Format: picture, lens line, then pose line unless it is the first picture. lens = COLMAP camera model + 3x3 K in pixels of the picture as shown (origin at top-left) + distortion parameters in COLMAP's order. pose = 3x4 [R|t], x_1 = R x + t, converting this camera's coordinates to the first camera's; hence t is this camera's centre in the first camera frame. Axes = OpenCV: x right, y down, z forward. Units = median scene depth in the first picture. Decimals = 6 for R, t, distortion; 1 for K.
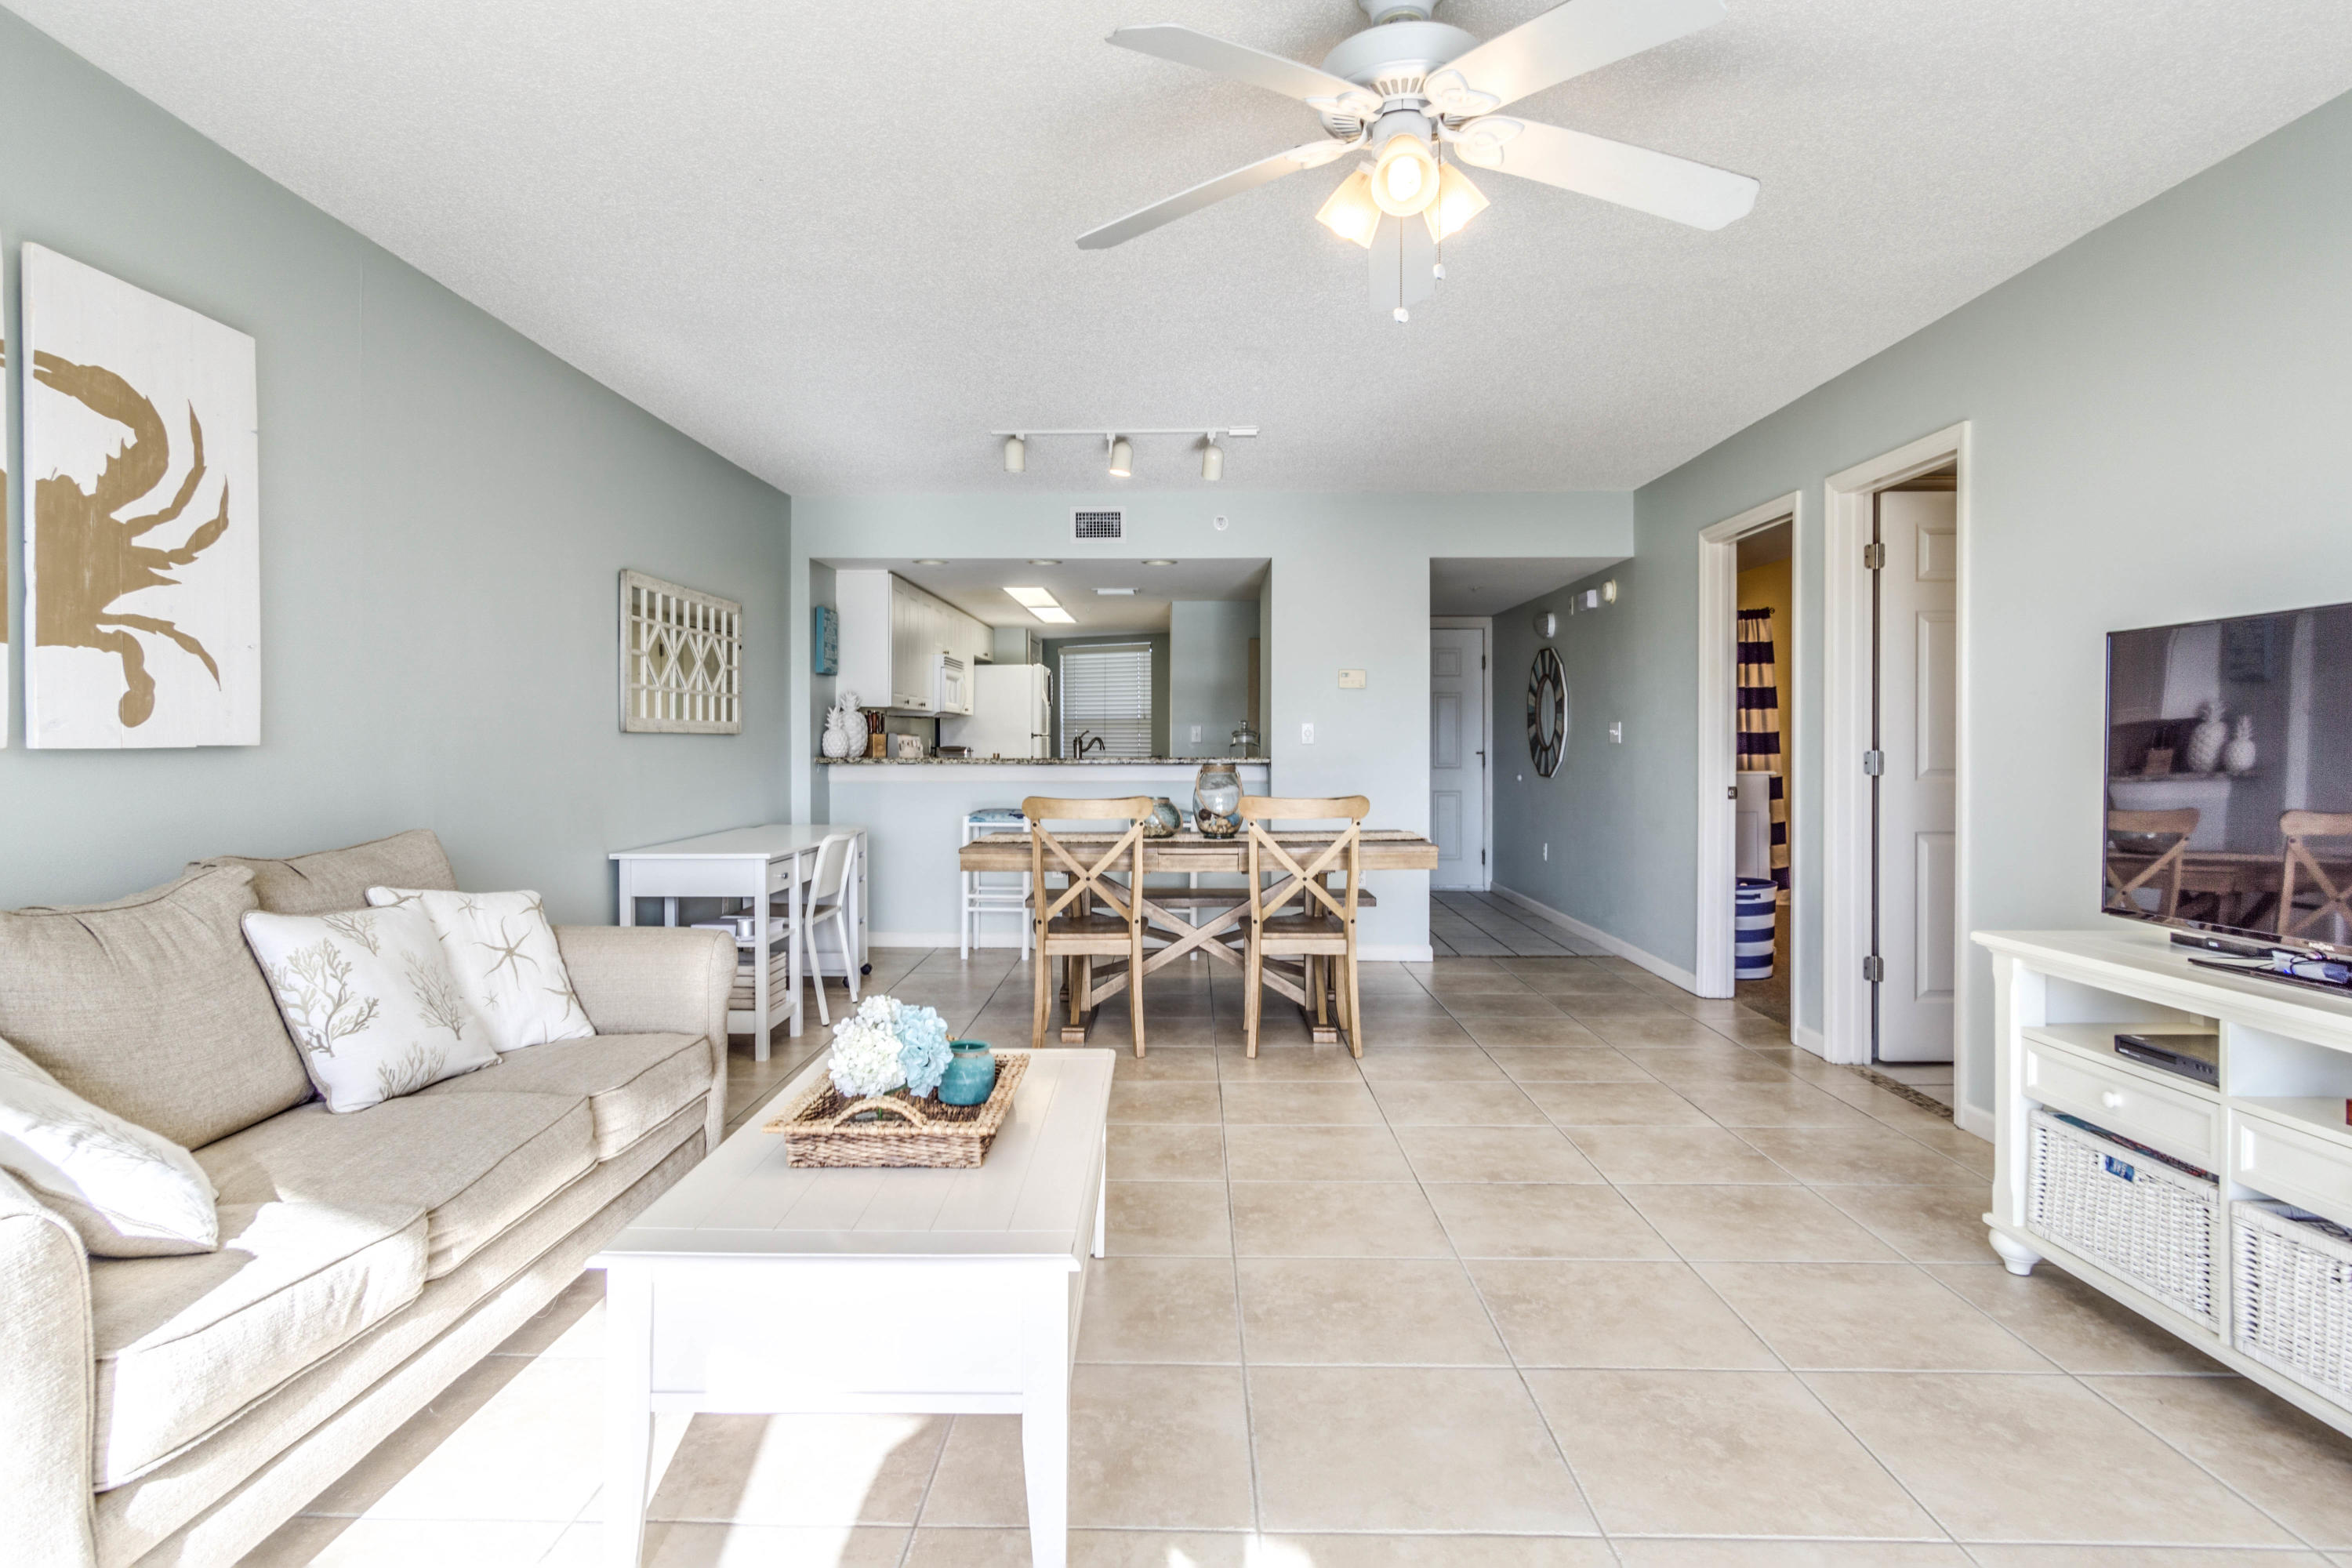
lens RADIAL K [[1250.6, 0, 1169.4], [0, 1250.6, 757.8], [0, 0, 1]] dist [0.010853, -0.002578]
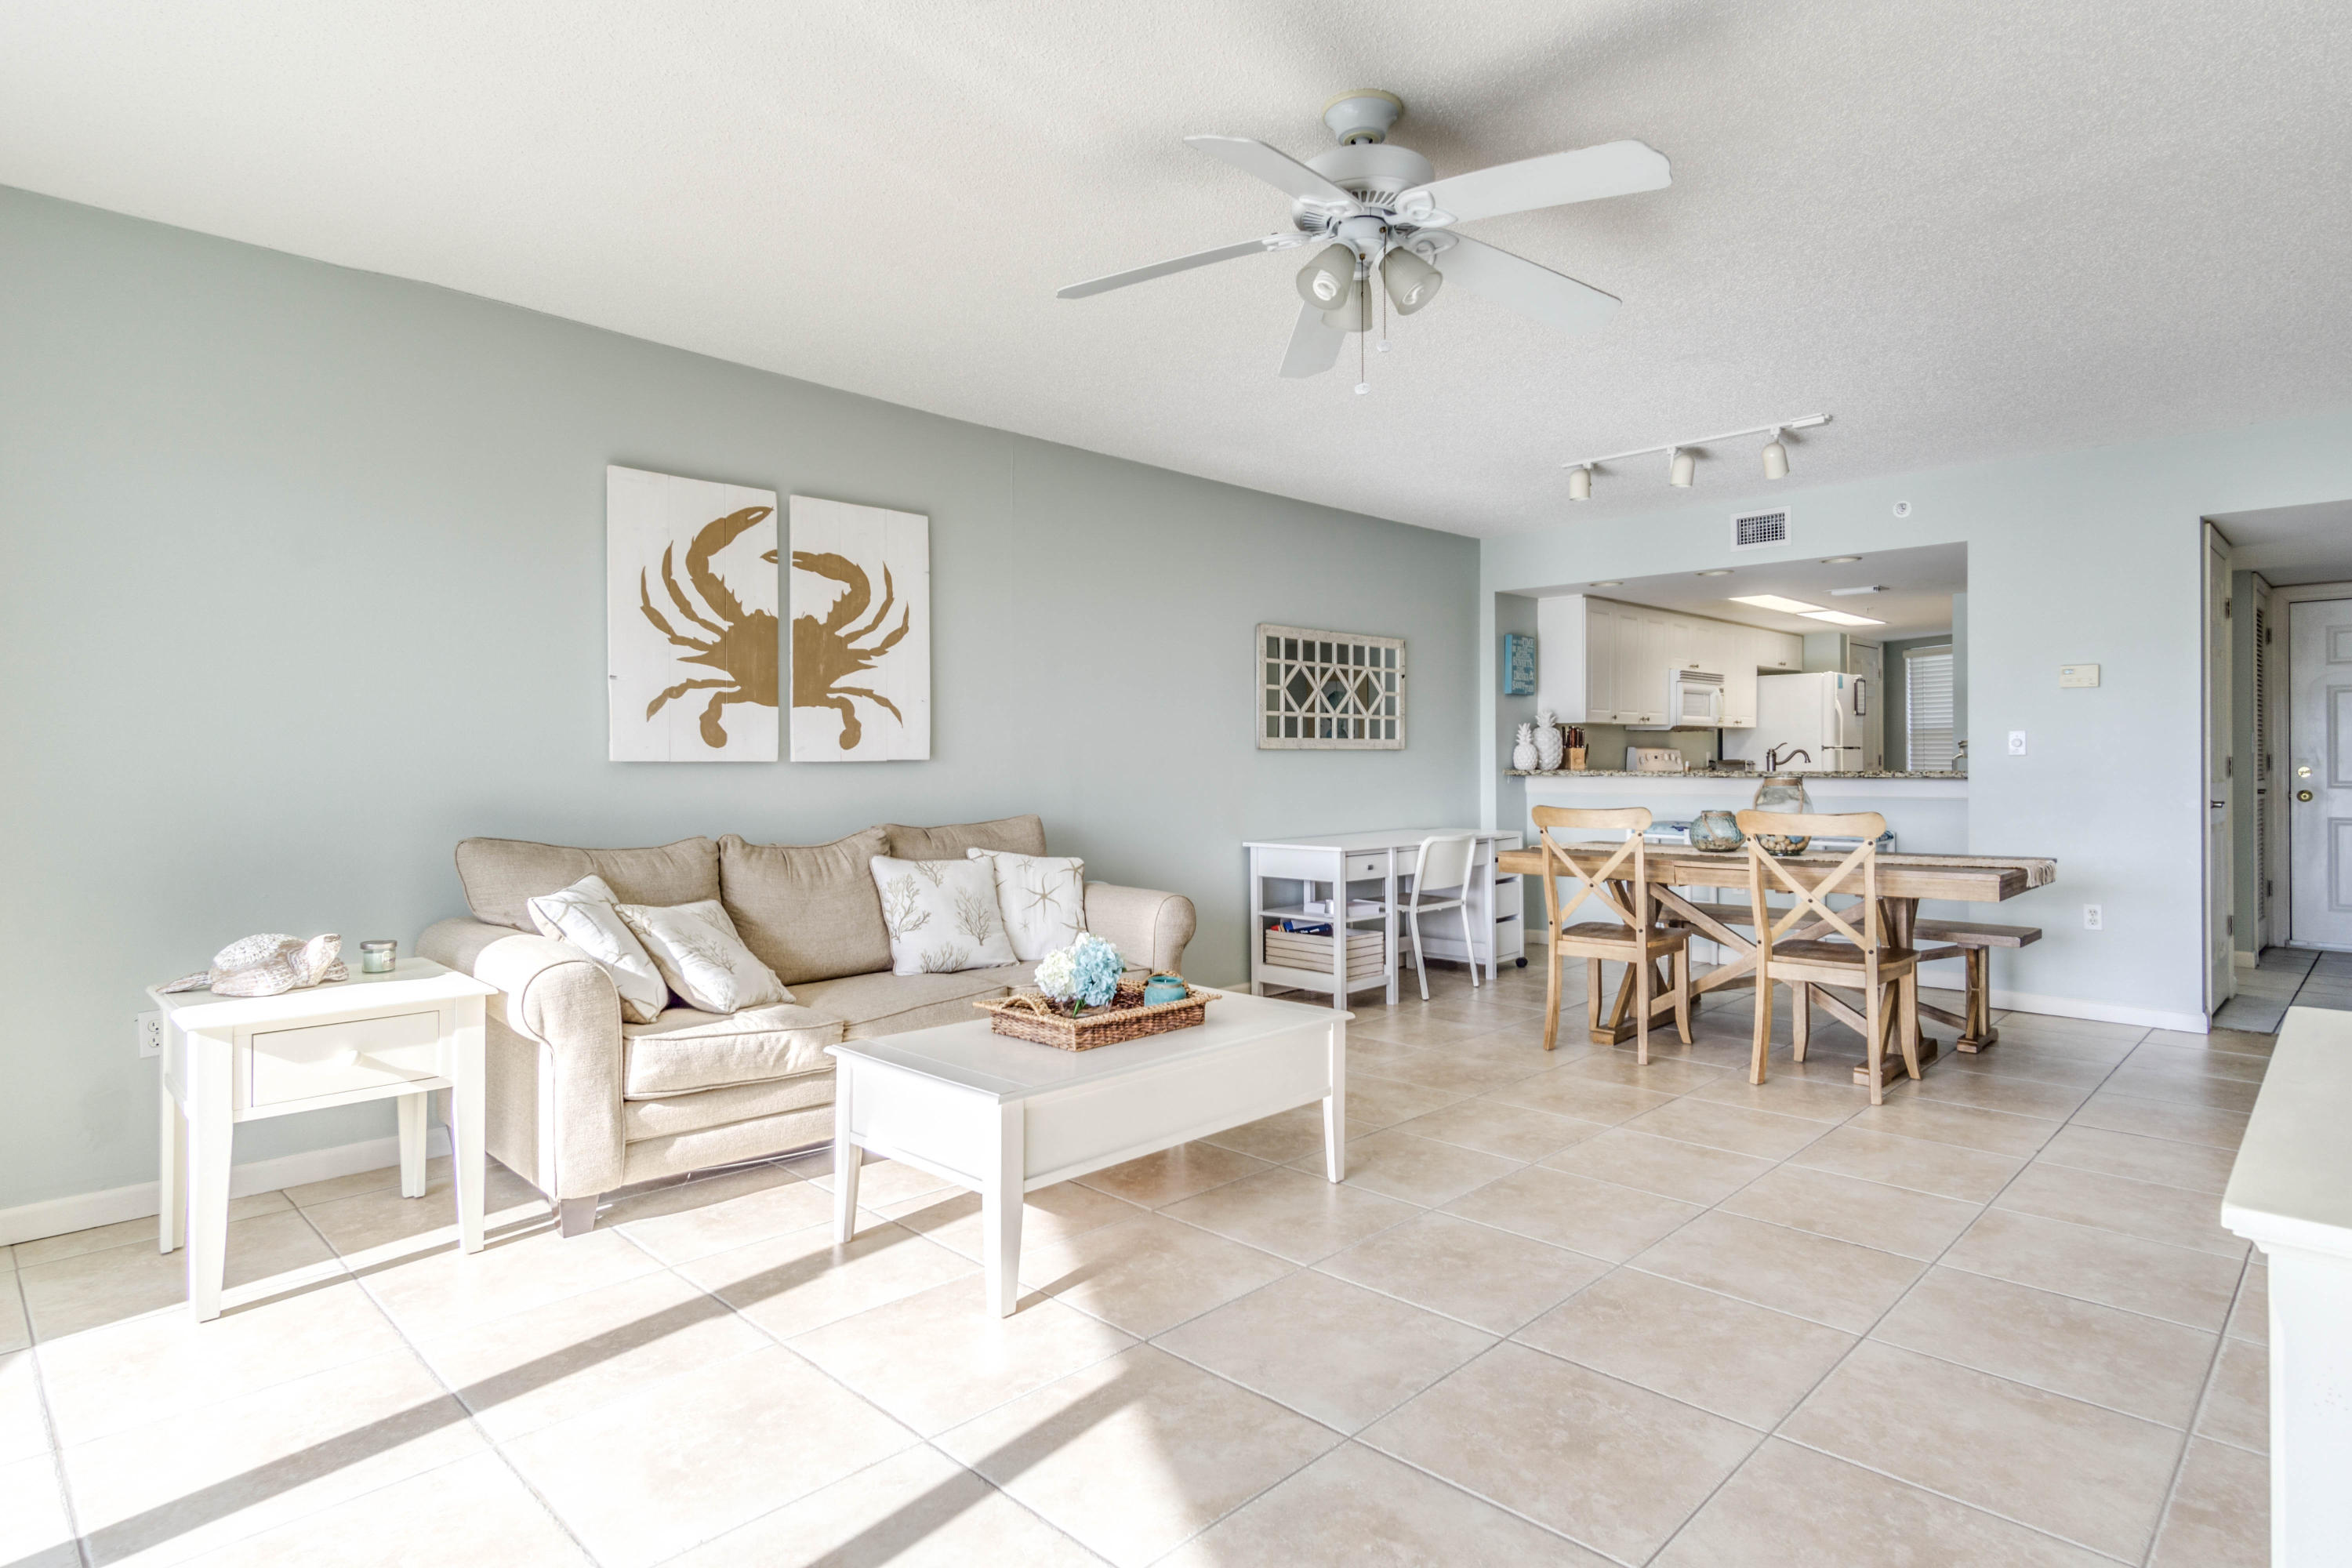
lens RADIAL K [[1250.6, 0, 1228.6], [0, 1250.6, 758.2], [0, 0, 1]] dist [0.010853, -0.002578]
pose [[0.741201, -0.004110, -0.671271, 0.419935], [-0.003696, 0.999941, -0.010204, 0.002169], [0.671273, 0.010044, 0.741142, 0.022997]]
